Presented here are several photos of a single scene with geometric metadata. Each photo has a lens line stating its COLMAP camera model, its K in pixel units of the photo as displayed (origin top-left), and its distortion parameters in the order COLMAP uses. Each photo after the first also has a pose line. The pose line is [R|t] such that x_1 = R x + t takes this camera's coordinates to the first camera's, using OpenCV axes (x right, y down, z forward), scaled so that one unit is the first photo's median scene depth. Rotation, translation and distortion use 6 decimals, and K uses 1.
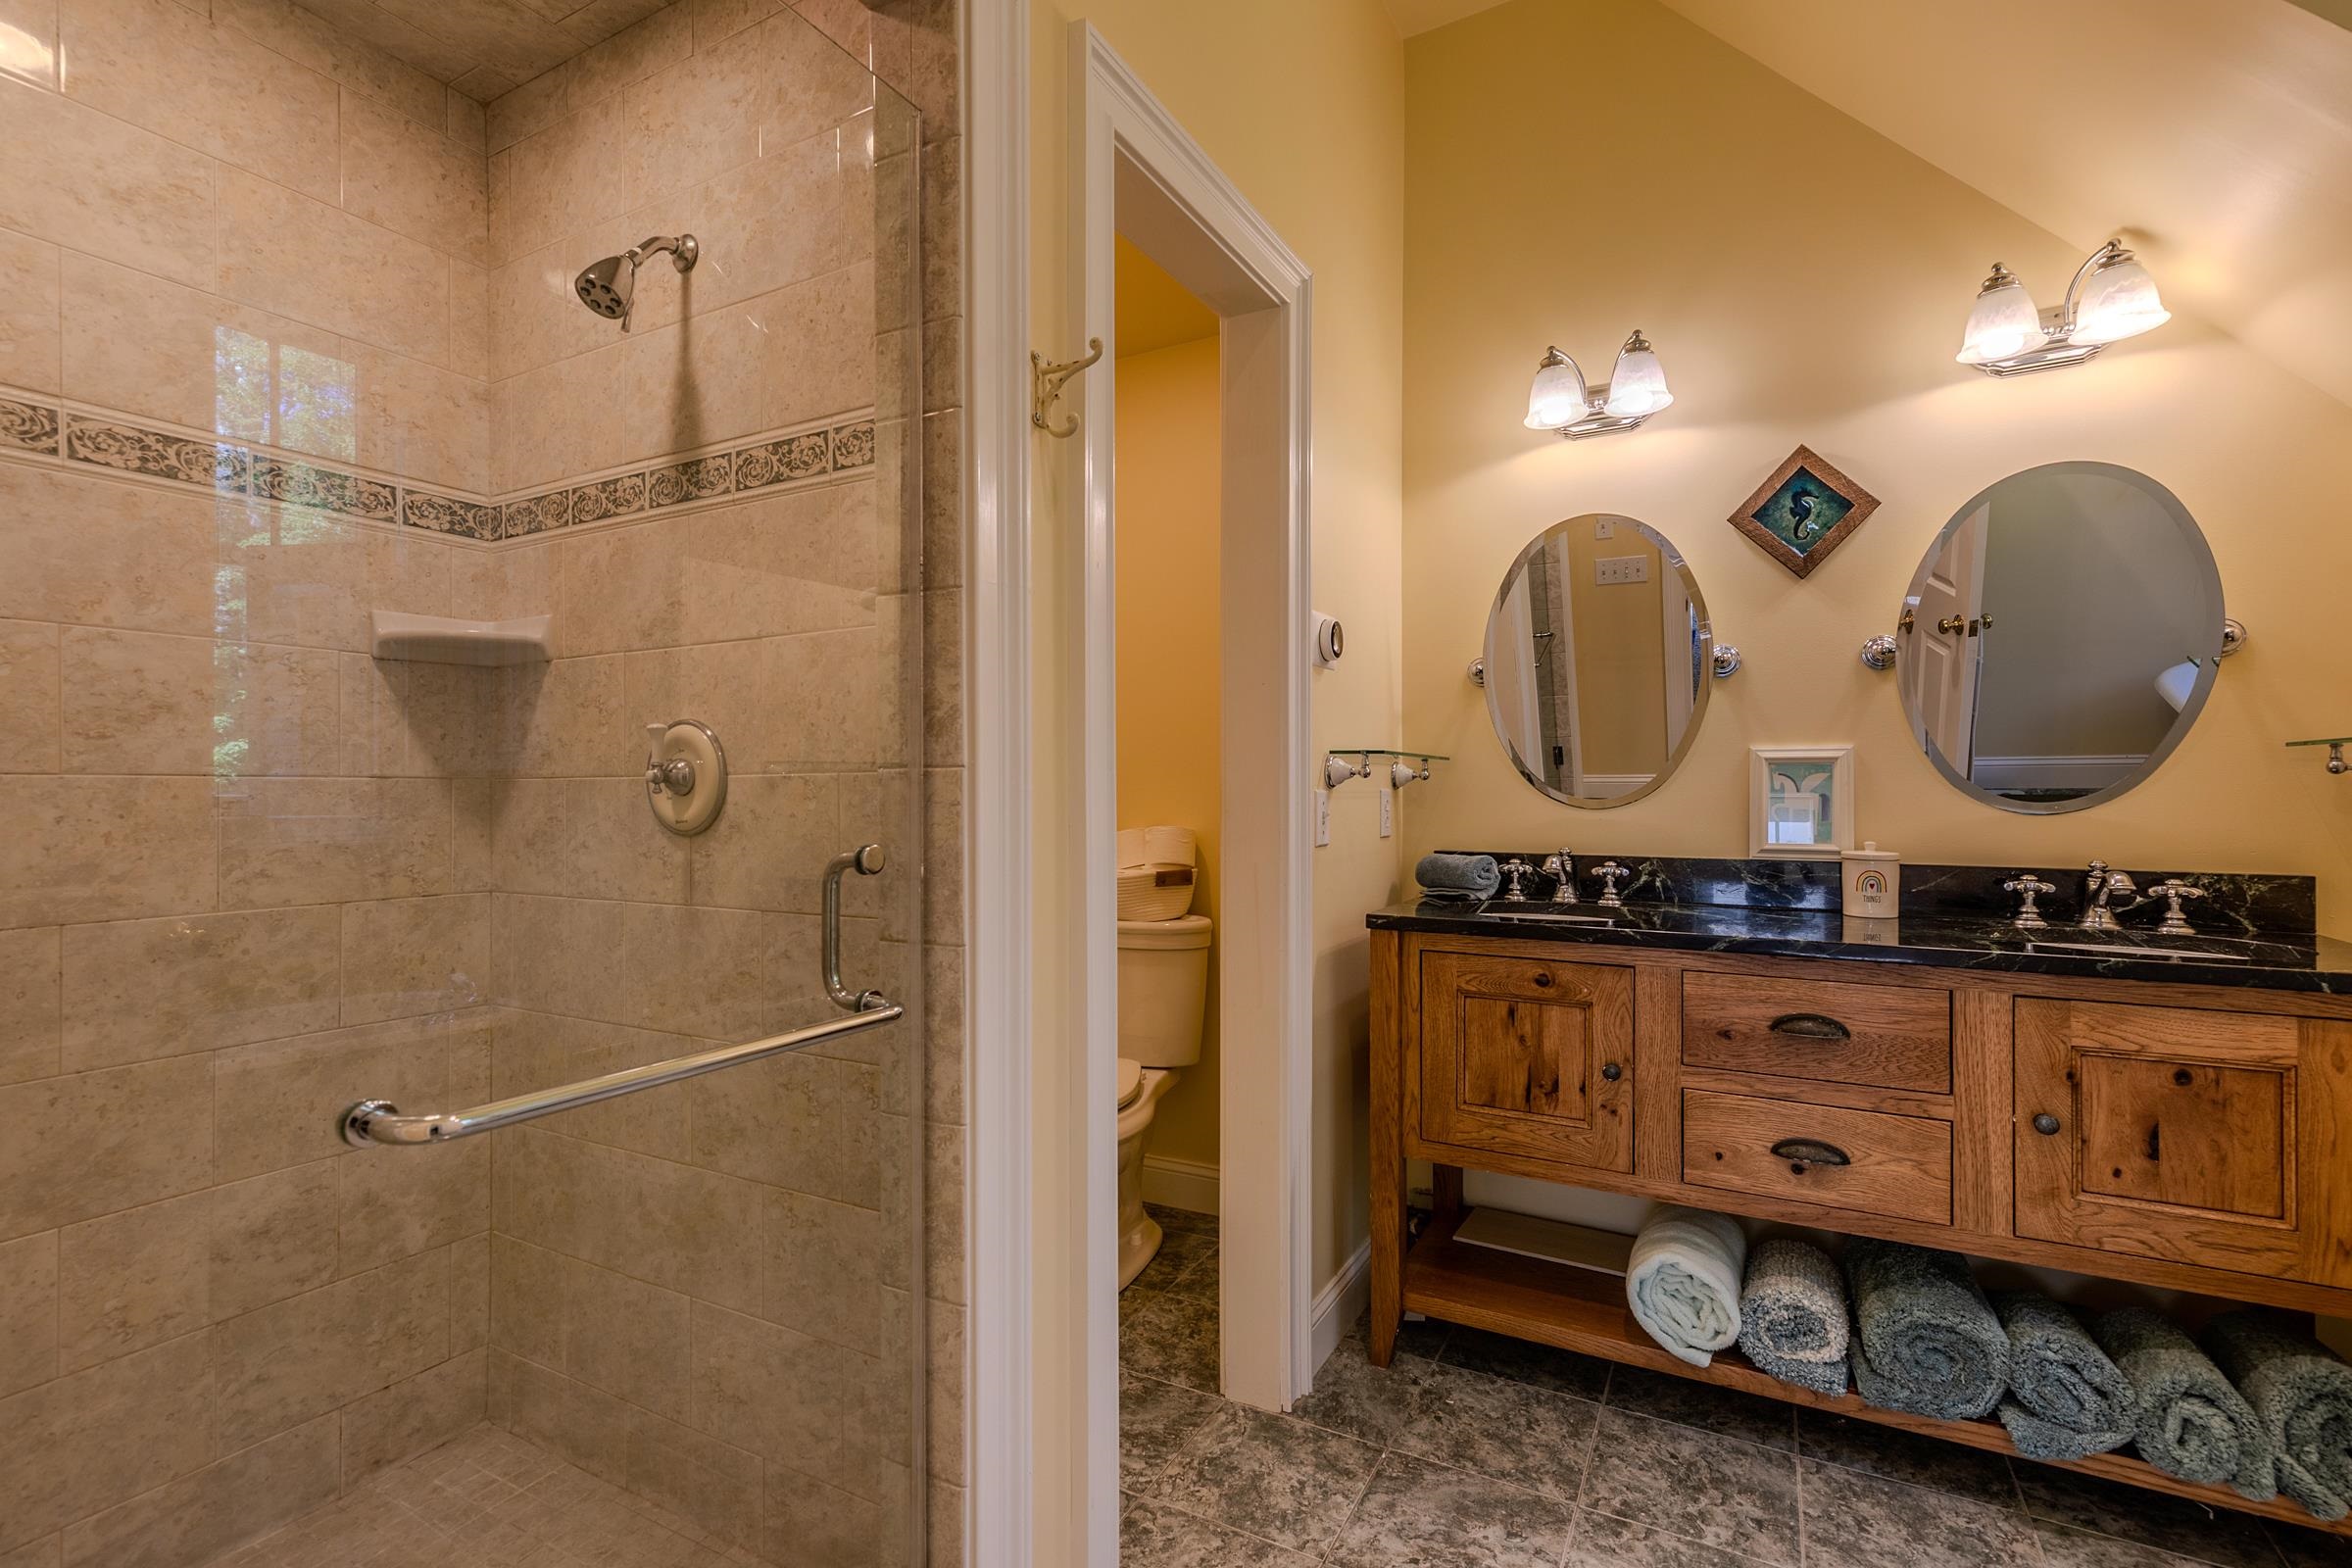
lens RADIAL K [[1068.8, 0, 1178.6], [0, 1068.8, 788.6], [0, 0, 1]] dist [0.001606, 0.000090]
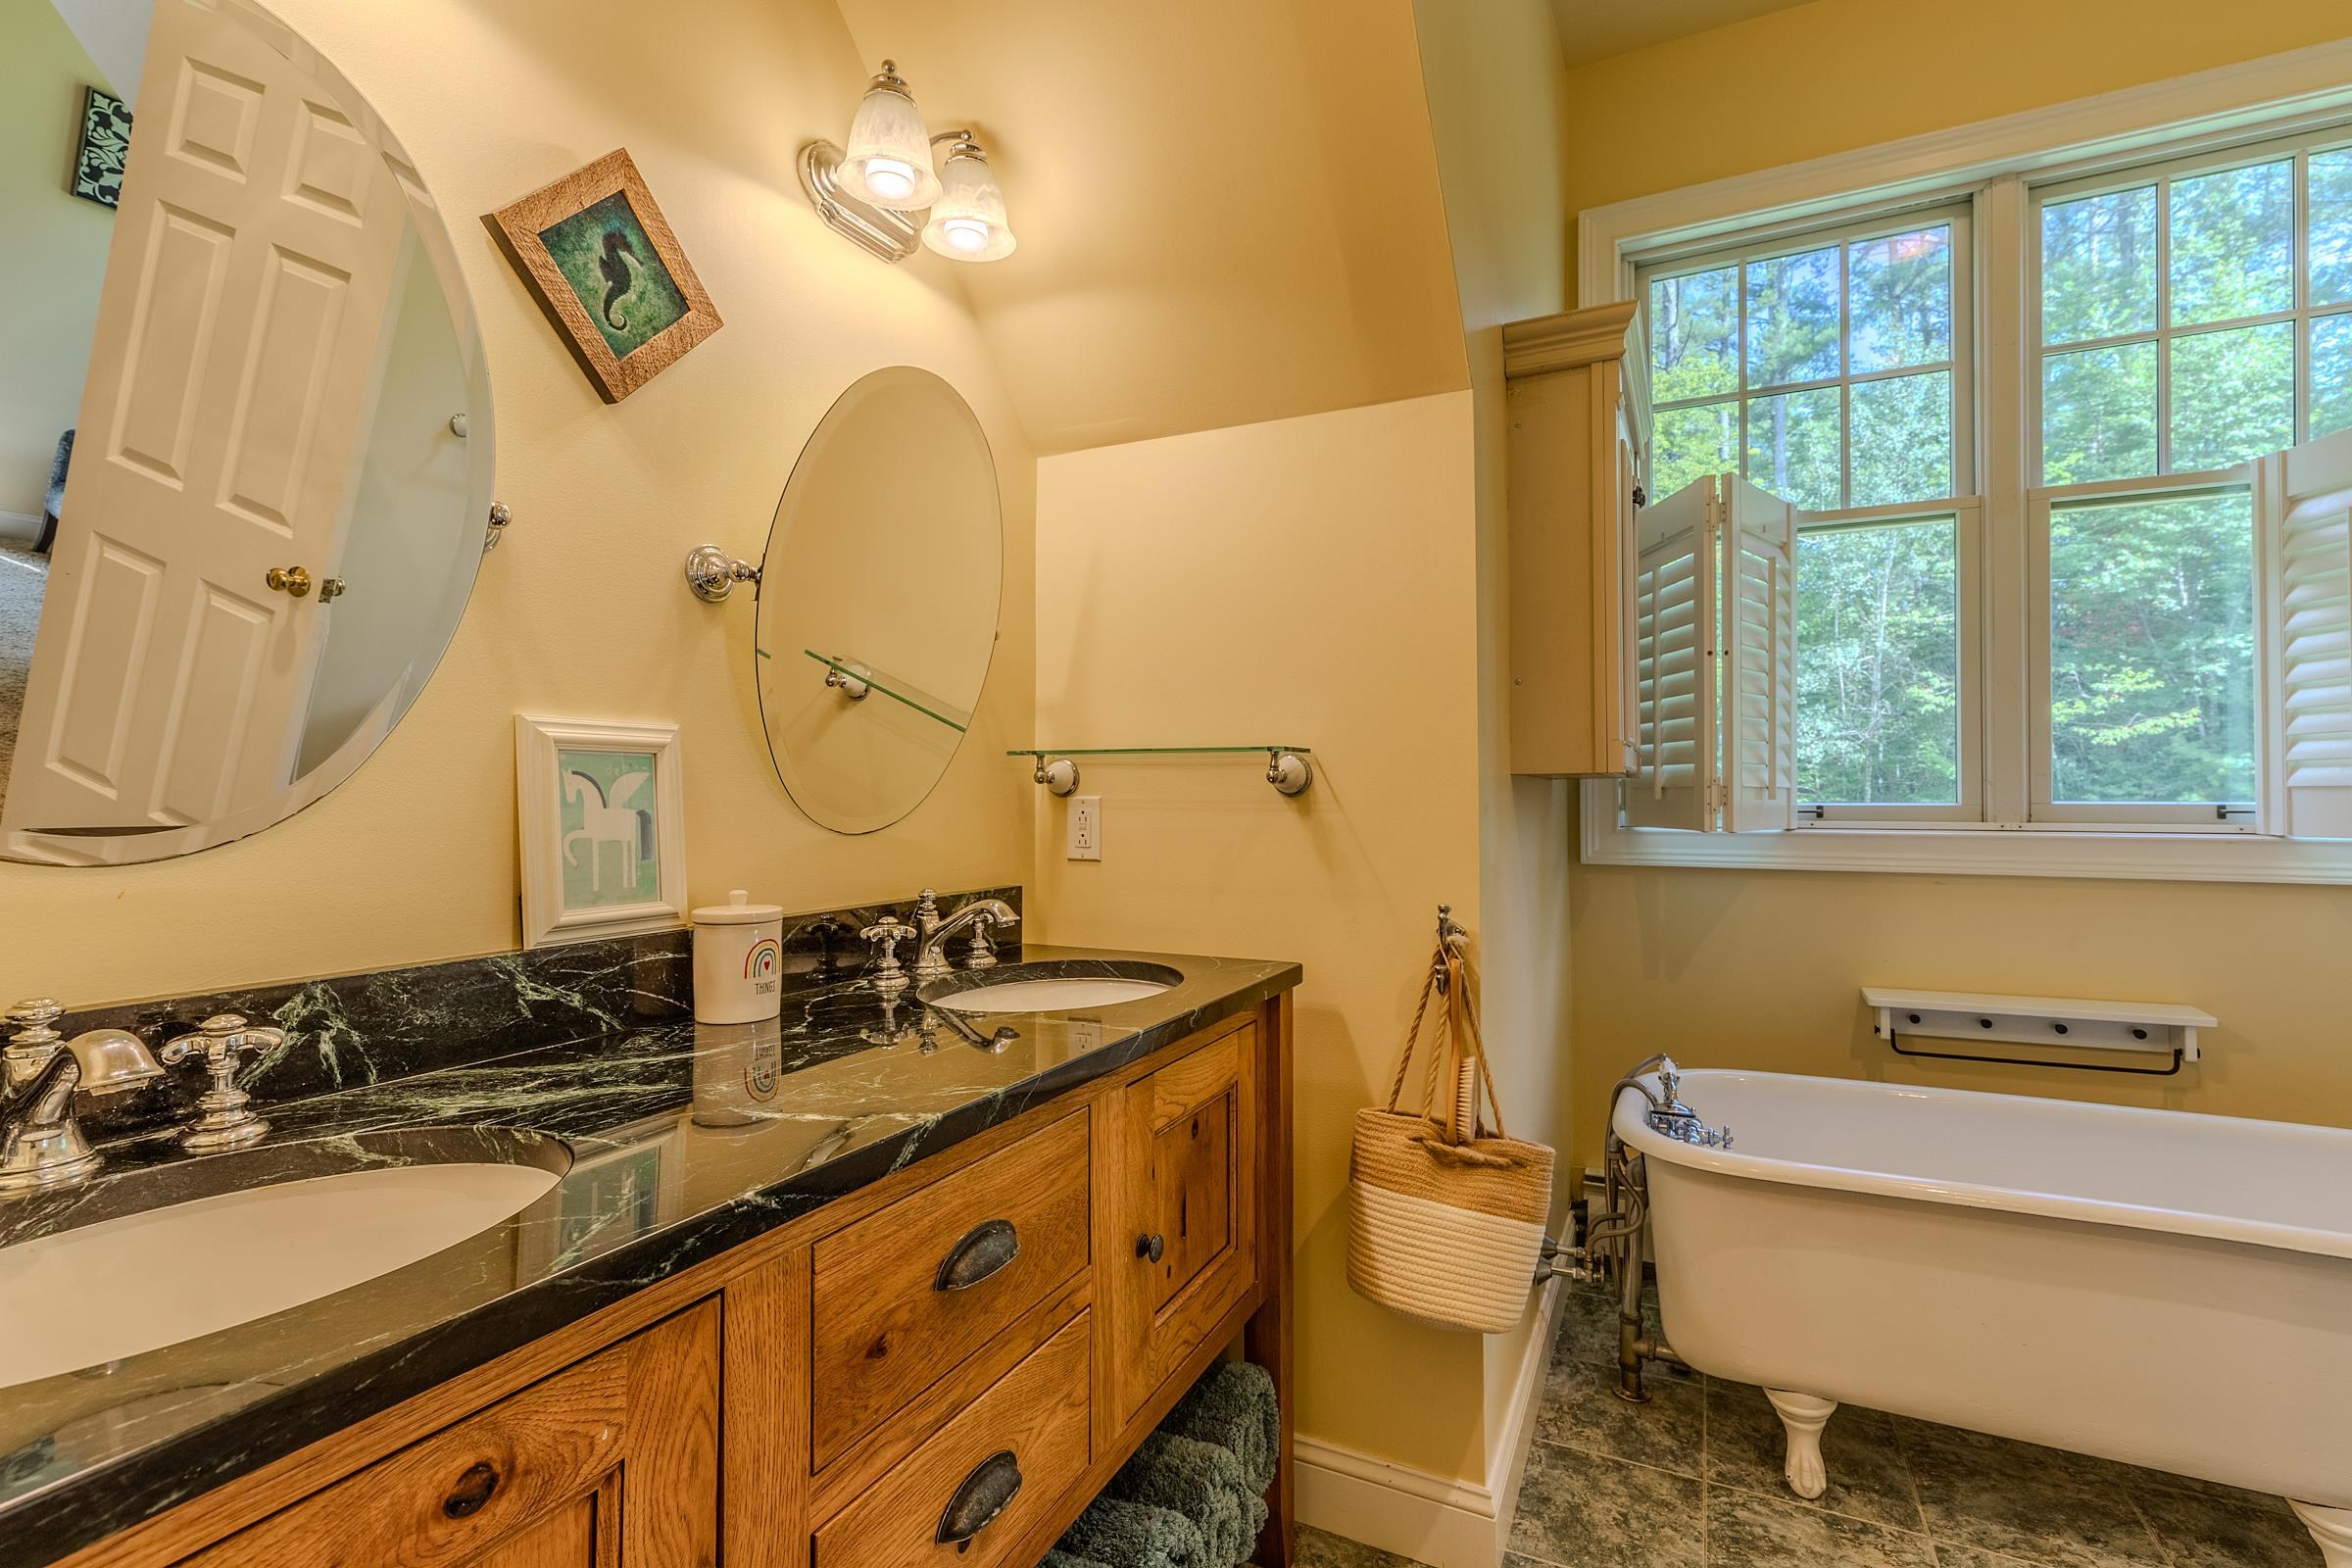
lens RADIAL K [[1068.8, 0, 1178.6], [0, 1068.8, 788.6], [0, 0, 1]] dist [0.001606, 0.000090]
pose [[-0.048029, 0.006088, 0.998827, 0.047098], [0.001438, 0.999981, -0.006026, -0.002752], [-0.998845, 0.001146, -0.048037, 0.785685]]
